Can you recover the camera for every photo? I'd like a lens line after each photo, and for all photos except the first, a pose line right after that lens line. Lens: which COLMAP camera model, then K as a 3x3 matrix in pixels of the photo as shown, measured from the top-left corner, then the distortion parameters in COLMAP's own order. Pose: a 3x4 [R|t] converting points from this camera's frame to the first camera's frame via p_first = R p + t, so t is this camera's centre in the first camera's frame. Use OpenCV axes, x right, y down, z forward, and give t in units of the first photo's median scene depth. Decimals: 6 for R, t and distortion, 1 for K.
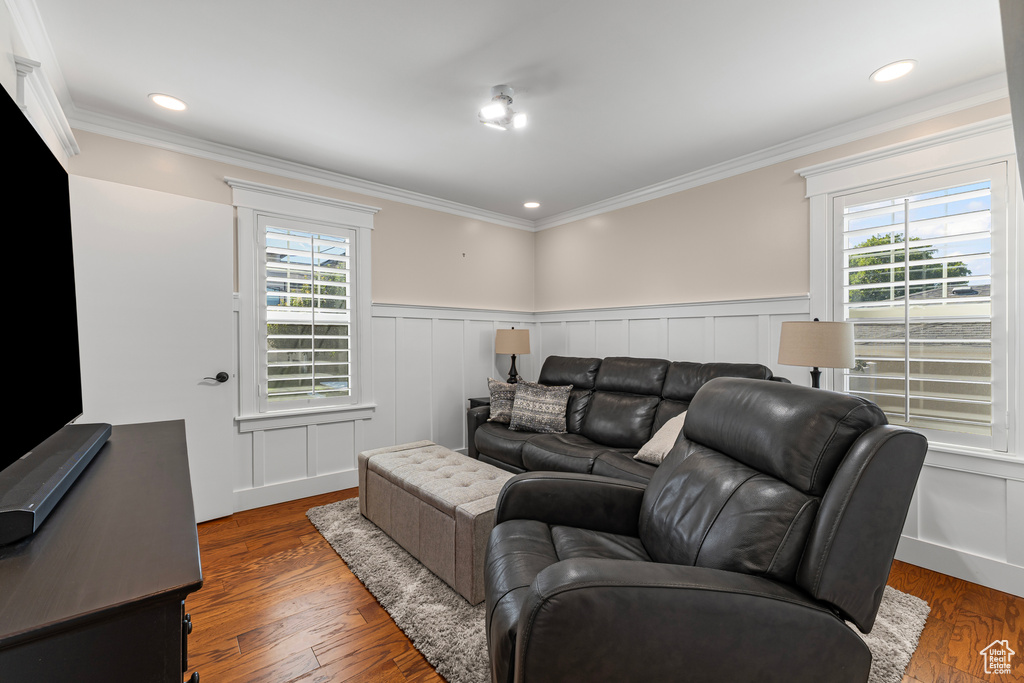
lens RADIAL K [[434.3, 0, 512.0], [0, 434.3, 341.5], [0, 0, 1]] dist [-0.000115, 0.000028]
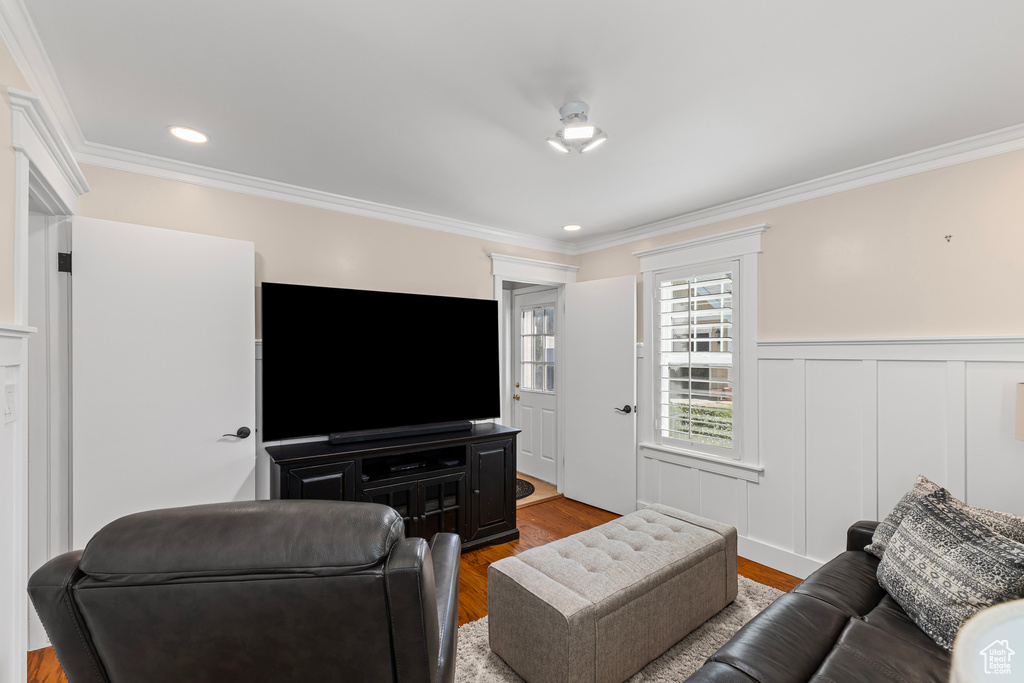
lens RADIAL K [[439.3, 0, 510.1], [0, 439.3, 354.6], [0, 0, 1]] dist [0.000277, 0.000047]
pose [[-0.044364, 0.002231, -0.999013, 0.566361], [-0.008092, 0.999964, 0.002592, -0.069276], [0.998983, 0.008199, -0.044345, 0.617181]]
